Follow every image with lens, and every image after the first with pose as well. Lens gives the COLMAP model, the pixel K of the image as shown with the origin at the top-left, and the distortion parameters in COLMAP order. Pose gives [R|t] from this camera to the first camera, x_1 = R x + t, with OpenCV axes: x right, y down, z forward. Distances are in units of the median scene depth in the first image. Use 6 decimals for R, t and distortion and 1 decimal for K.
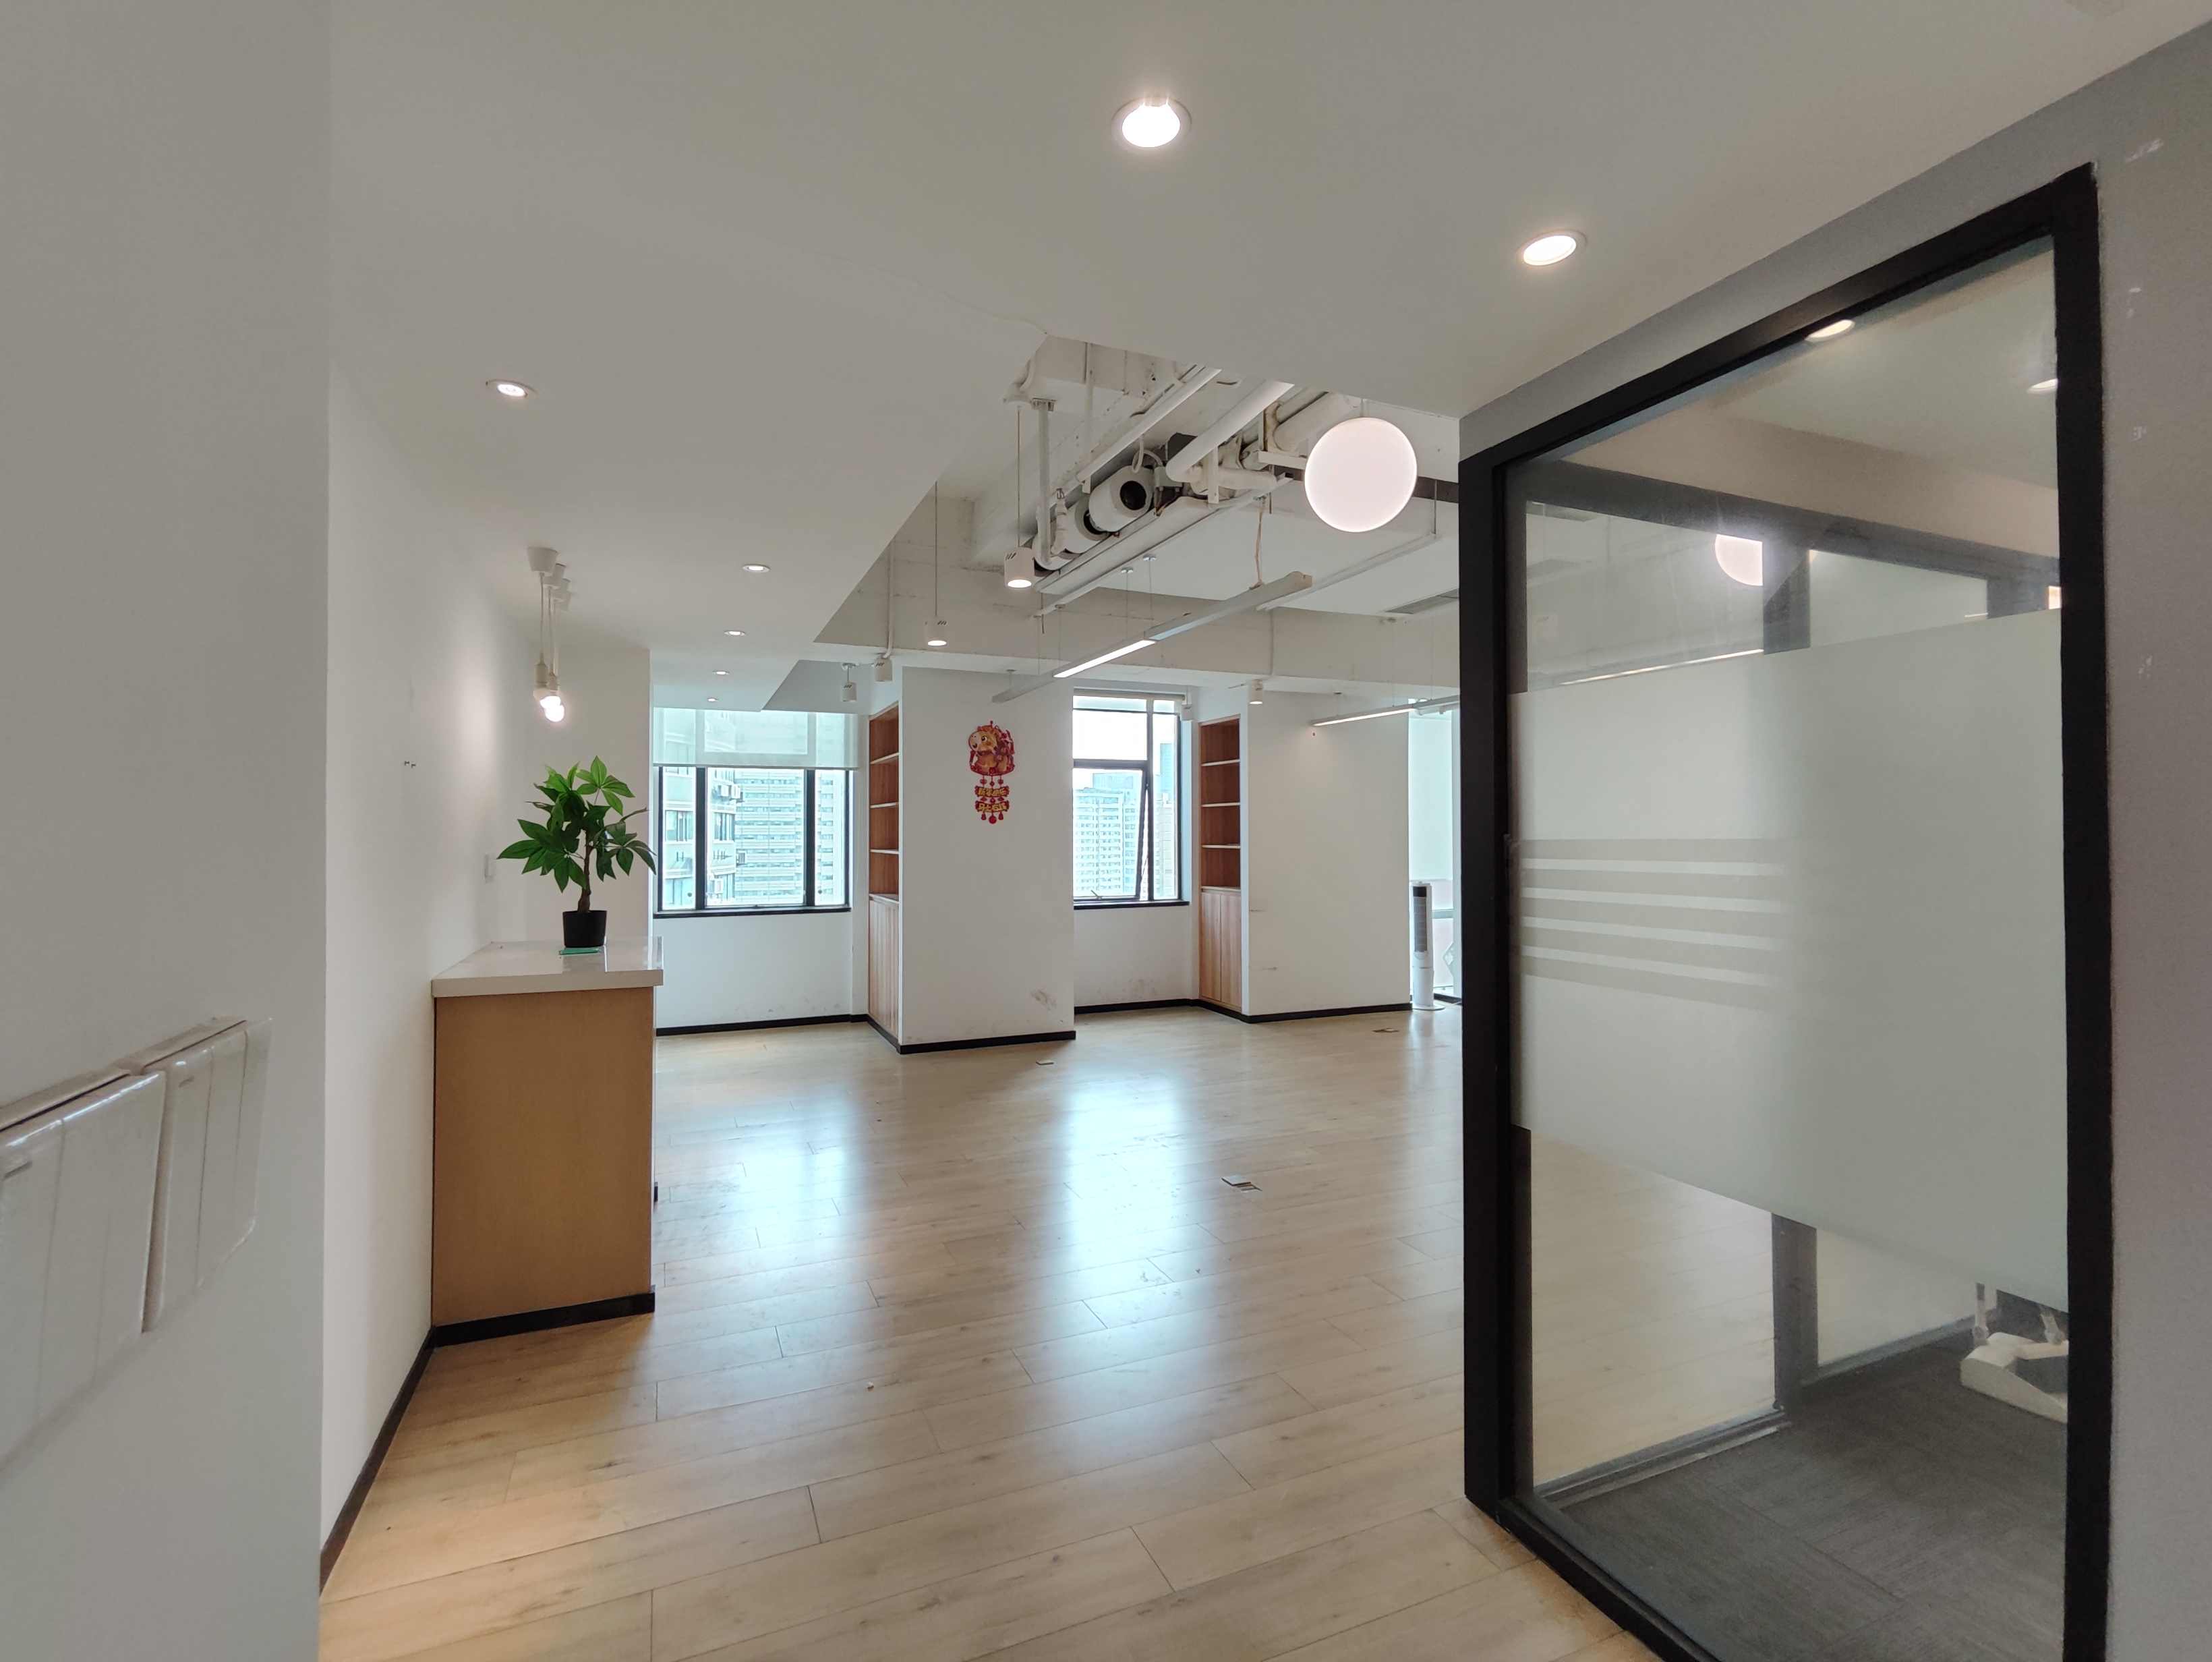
lens RADIAL K [[1010.5, 0, 1091.9], [0, 1010.5, 826.8], [0, 0, 1]] dist [-0.002616, 0.003487]
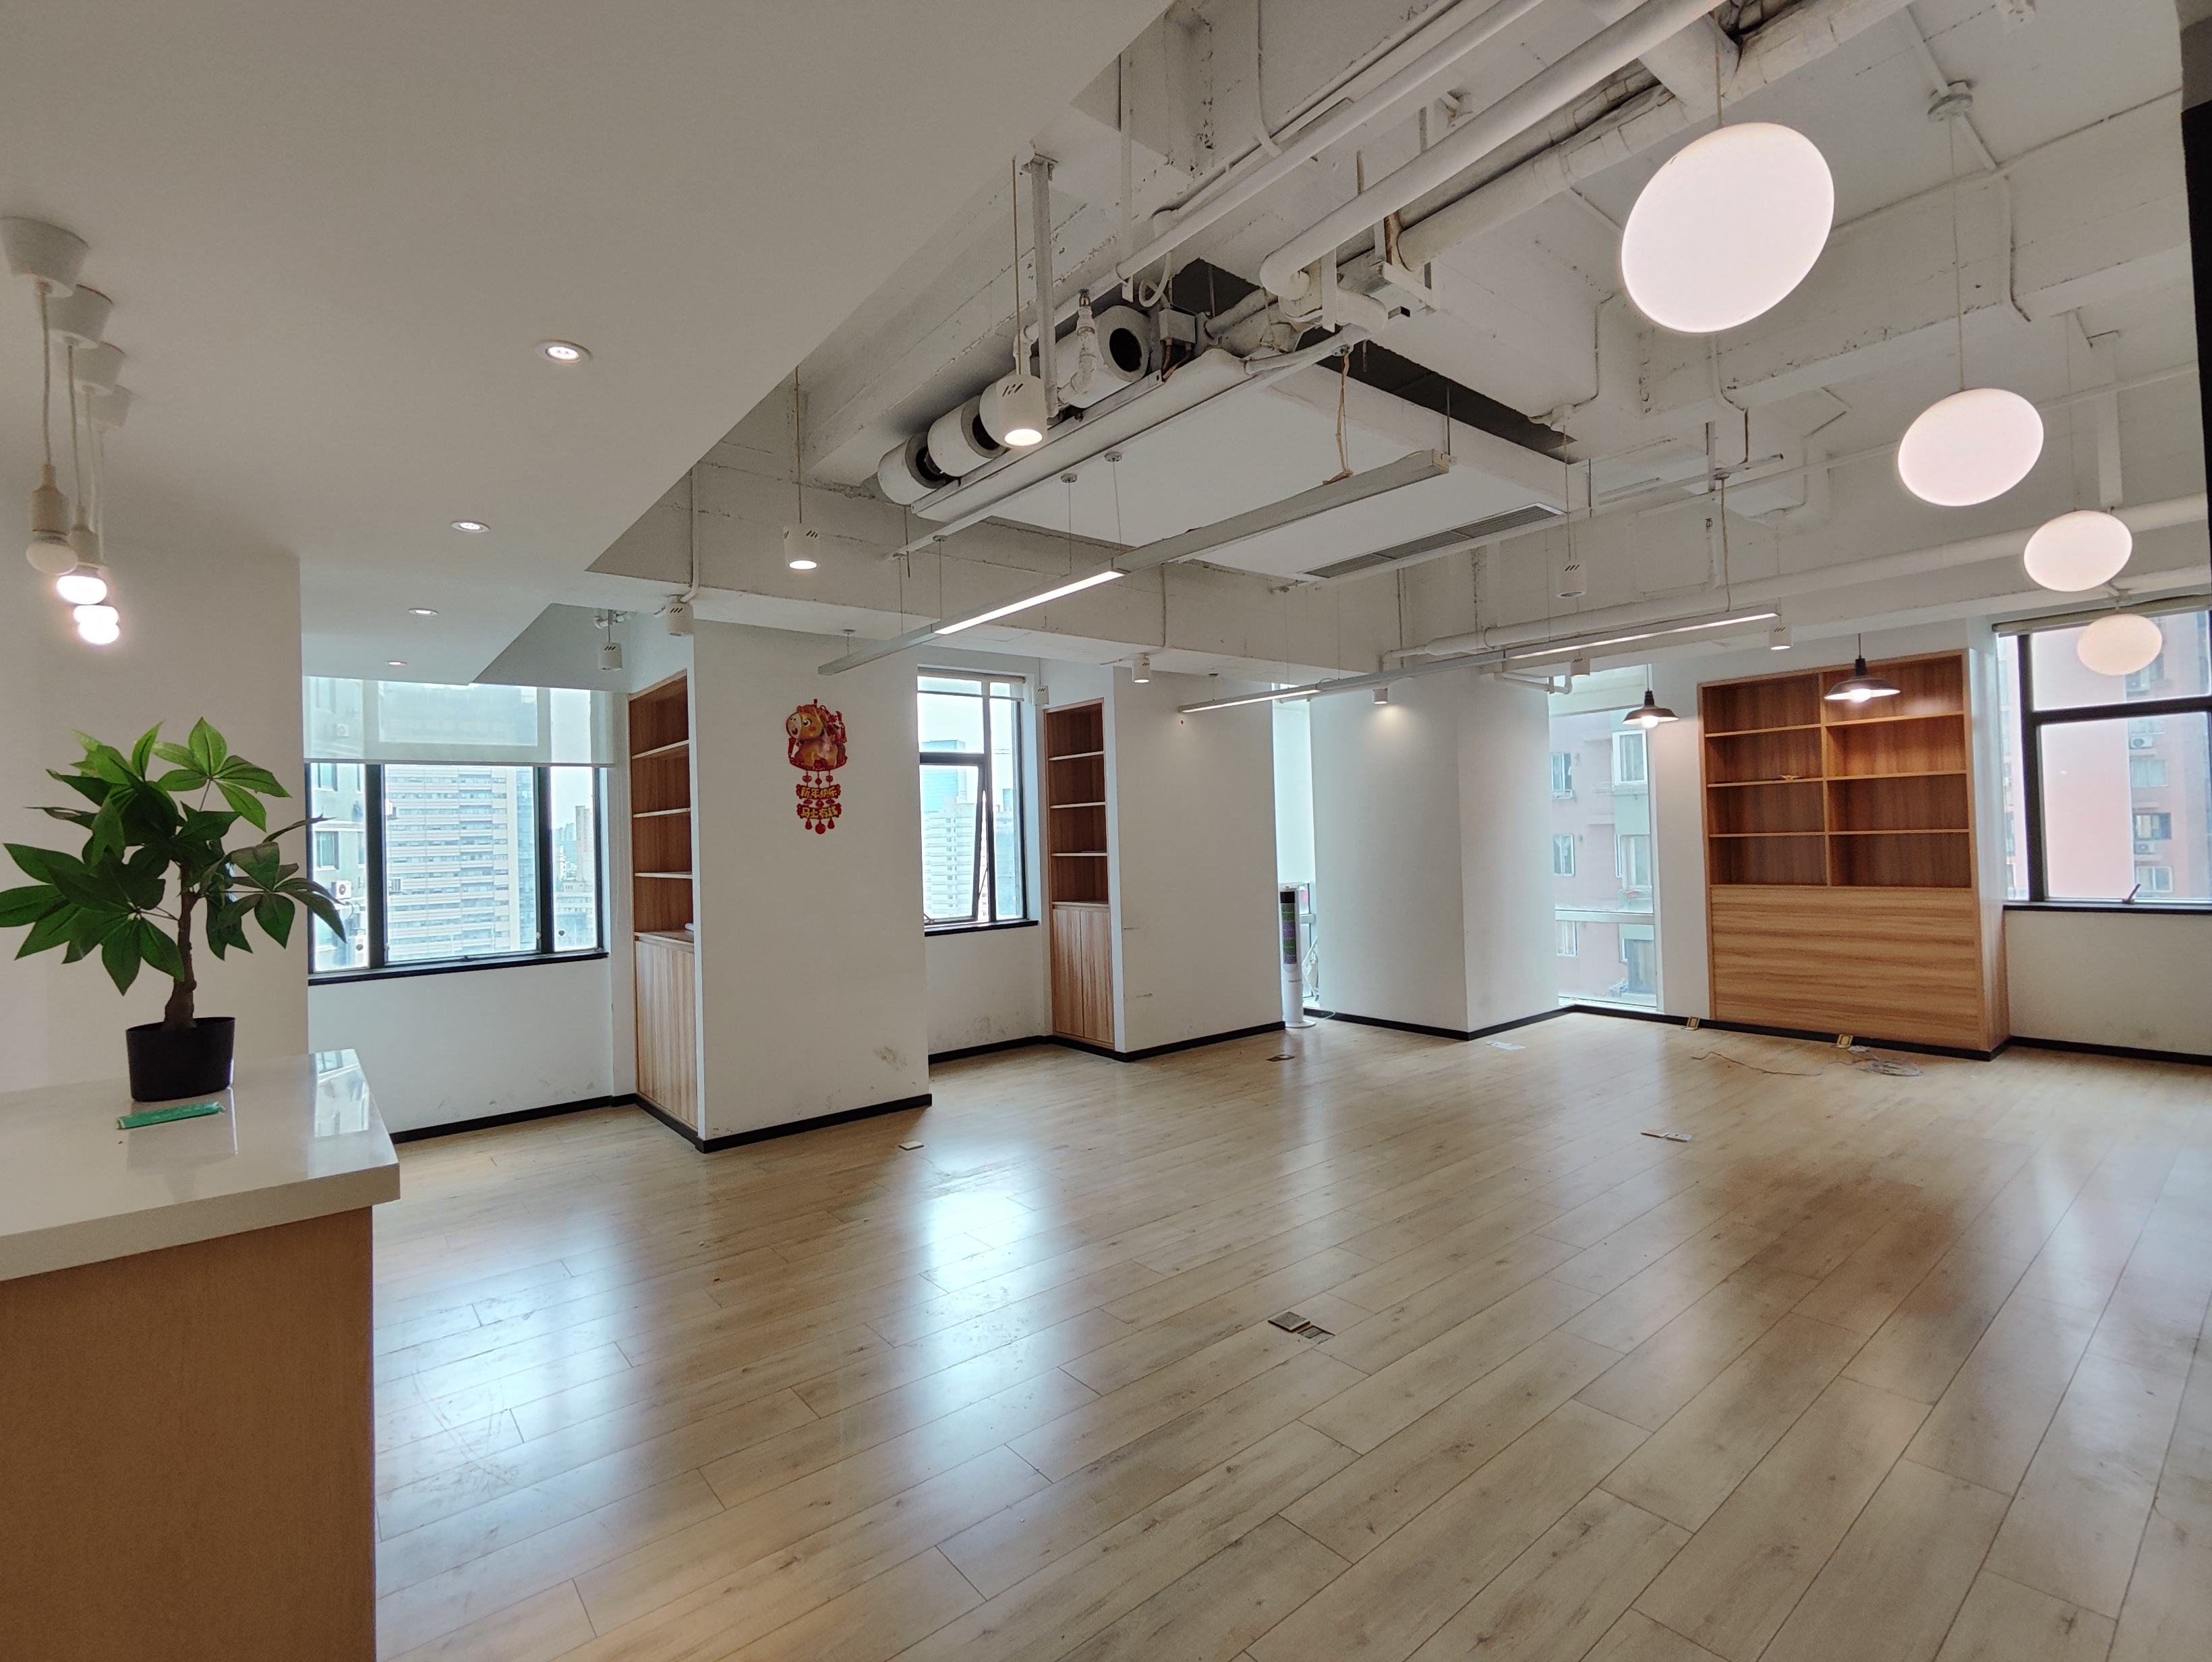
lens RADIAL K [[1010.5, 0, 1091.9], [0, 1010.5, 826.8], [0, 0, 1]] dist [-0.002616, 0.003487]
pose [[0.962152, -0.023679, 0.271482, -0.107819], [0.025622, 0.999665, -0.003614, -0.000357], [-0.271305, 0.010433, 0.962437, 0.210836]]
